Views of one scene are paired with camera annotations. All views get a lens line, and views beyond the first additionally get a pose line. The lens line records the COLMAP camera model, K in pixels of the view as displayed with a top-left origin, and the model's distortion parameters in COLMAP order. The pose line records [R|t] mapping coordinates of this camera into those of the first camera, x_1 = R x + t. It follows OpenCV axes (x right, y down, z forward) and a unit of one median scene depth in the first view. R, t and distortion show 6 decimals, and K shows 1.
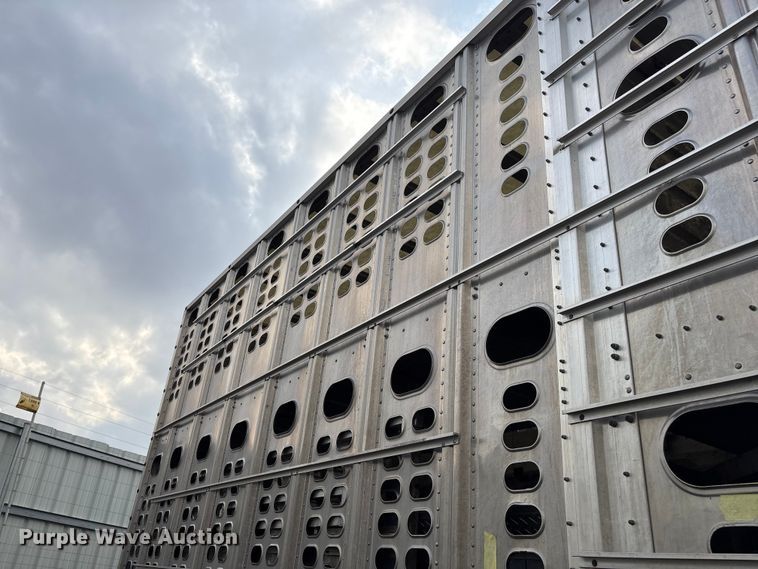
lens RADIAL K [[582.9, 0, 379.0], [0, 582.9, 284.5], [0, 0, 1]] dist [0.028645, -0.009377]
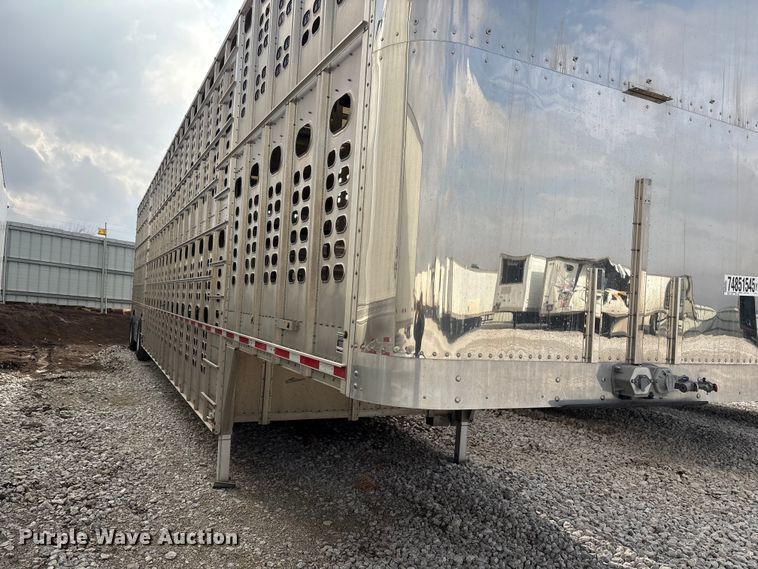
lens RADIAL K [[582.9, 0, 379.0], [0, 582.9, 284.5], [0, 0, 1]] dist [0.028645, -0.009377]
pose [[0.988167, -0.036317, -0.149022, 1.665382], [0.095556, 0.905751, 0.412898, -0.914866], [0.119982, -0.422252, 0.898503, -2.136970]]
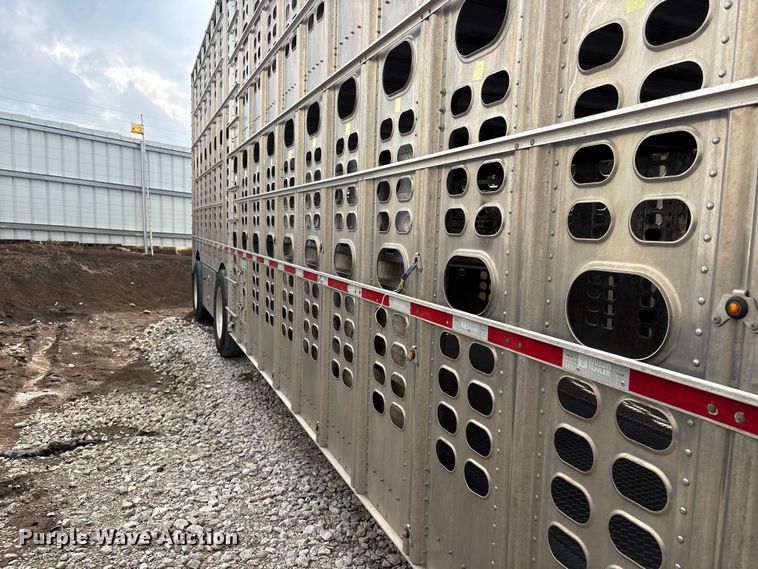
lens RADIAL K [[581.4, 0, 379.0], [0, 581.4, 284.5], [0, 0, 1]] dist [0.034139, 0.000815]
pose [[0.975370, -0.031102, -0.218370, 0.722716], [0.142807, 0.843551, 0.517714, -0.326905], [0.168104, -0.536148, 0.827216, -0.838239]]
